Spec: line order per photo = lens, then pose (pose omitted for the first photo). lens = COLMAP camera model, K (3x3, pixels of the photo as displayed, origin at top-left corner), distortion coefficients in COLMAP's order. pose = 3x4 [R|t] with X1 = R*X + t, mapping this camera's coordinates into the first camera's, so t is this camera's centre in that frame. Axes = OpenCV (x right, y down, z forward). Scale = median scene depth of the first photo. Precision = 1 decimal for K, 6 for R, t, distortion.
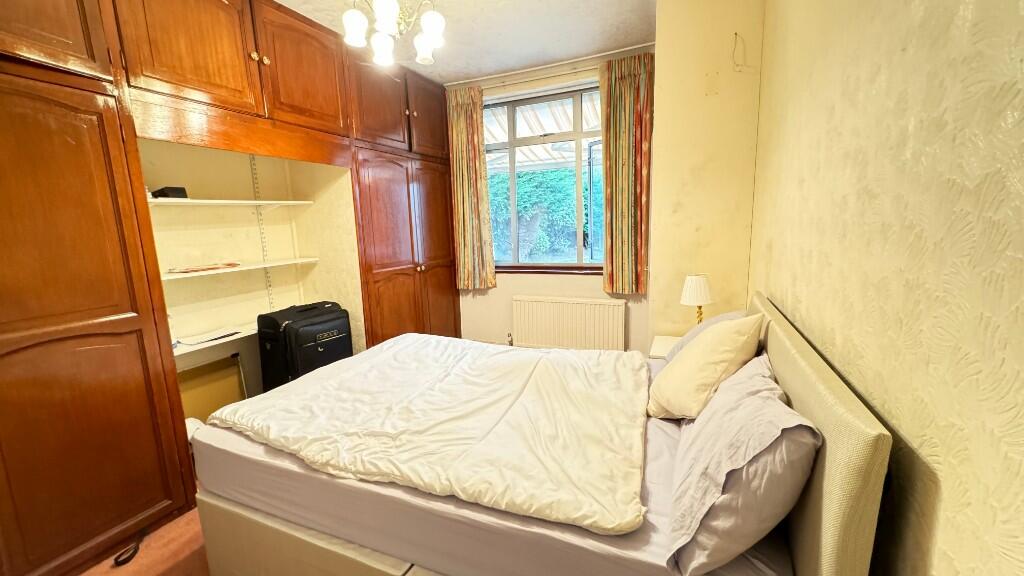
lens RADIAL K [[407.1, 0, 512.7], [0, 407.1, 288.6], [0, 0, 1]] dist [-0.002527, 0.000314]
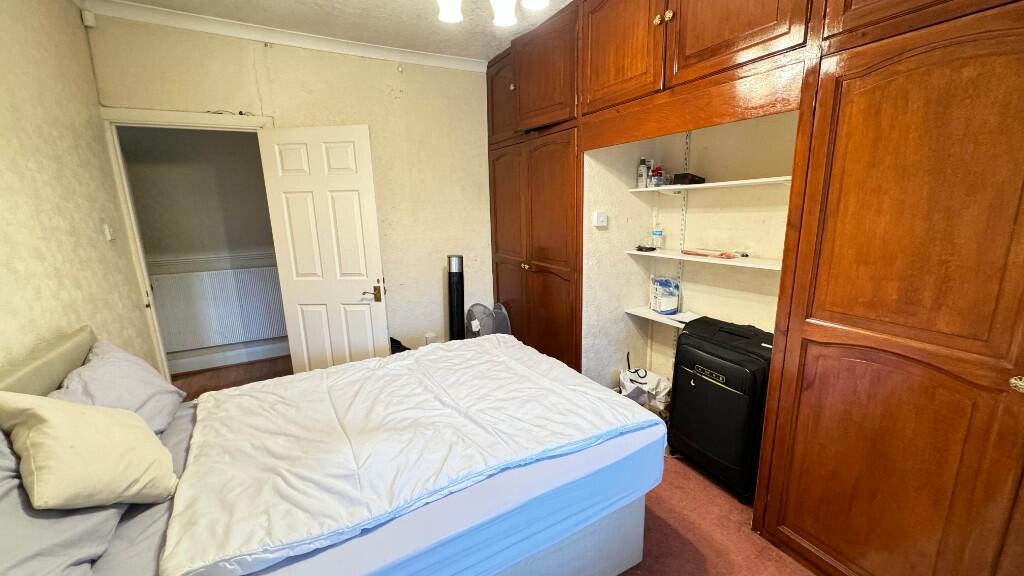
lens RADIAL K [[407.1, 0, 516.1], [0, 407.1, 289.1], [0, 0, 1]] dist [-0.002527, 0.000314]
pose [[-0.613144, 0.216931, -0.759602, 0.363770], [-0.073702, 0.941654, 0.328414, -0.327597], [0.786526, 0.257349, -0.561381, 1.542997]]
